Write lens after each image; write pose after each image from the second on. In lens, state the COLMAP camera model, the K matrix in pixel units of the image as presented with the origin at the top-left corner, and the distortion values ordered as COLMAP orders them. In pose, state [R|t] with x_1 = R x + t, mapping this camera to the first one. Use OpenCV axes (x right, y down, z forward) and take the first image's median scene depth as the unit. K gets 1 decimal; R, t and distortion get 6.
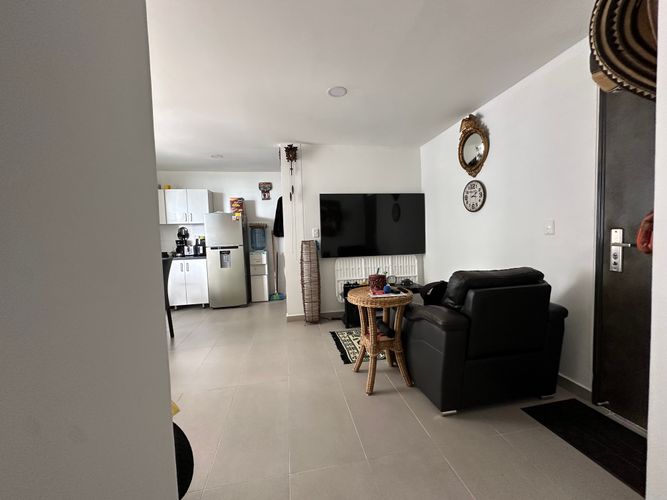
lens RADIAL K [[266.6, 0, 332.2], [0, 266.6, 248.7], [0, 0, 1]] dist [0.001184, -0.000549]
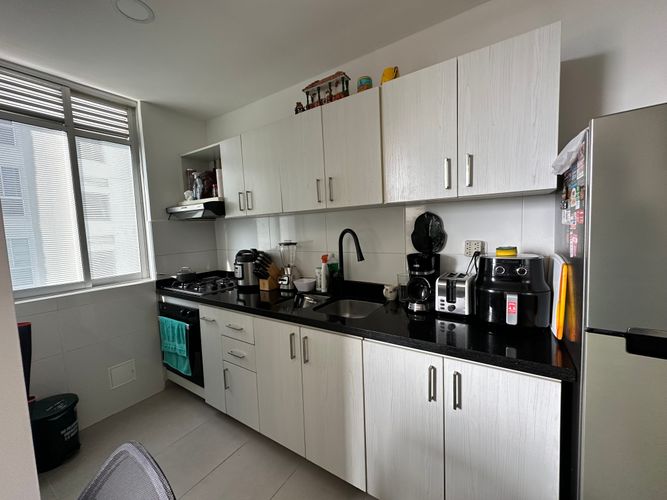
lens RADIAL K [[266.6, 0, 334.9], [0, 266.6, 248.8], [0, 0, 1]] dist [0.001184, -0.000549]
pose [[0.730731, 0.056953, -0.680285, -0.444722], [-0.034022, 0.998314, 0.047033, -0.049469], [0.681817, -0.011224, 0.731437, 0.730152]]
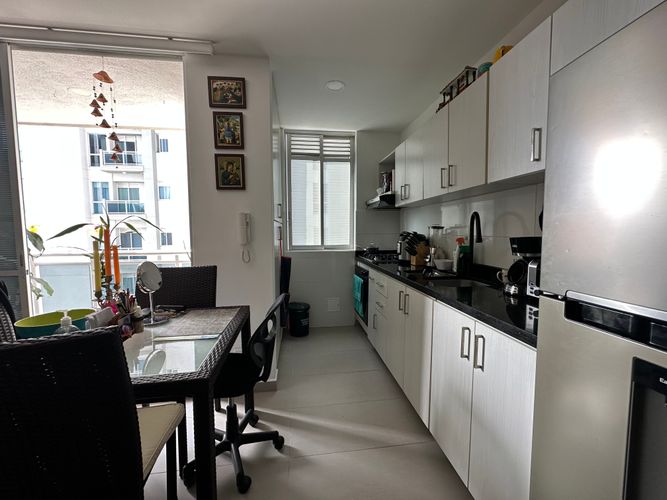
lens RADIAL K [[266.6, 0, 333.9], [0, 266.6, 248.8], [0, 0, 1]] dist [0.001184, -0.000549]
pose [[-0.039861, 0.098993, -0.994289, -0.293568], [-0.070144, 0.992348, 0.101611, -0.032456], [0.996740, 0.073793, -0.032612, 0.824589]]
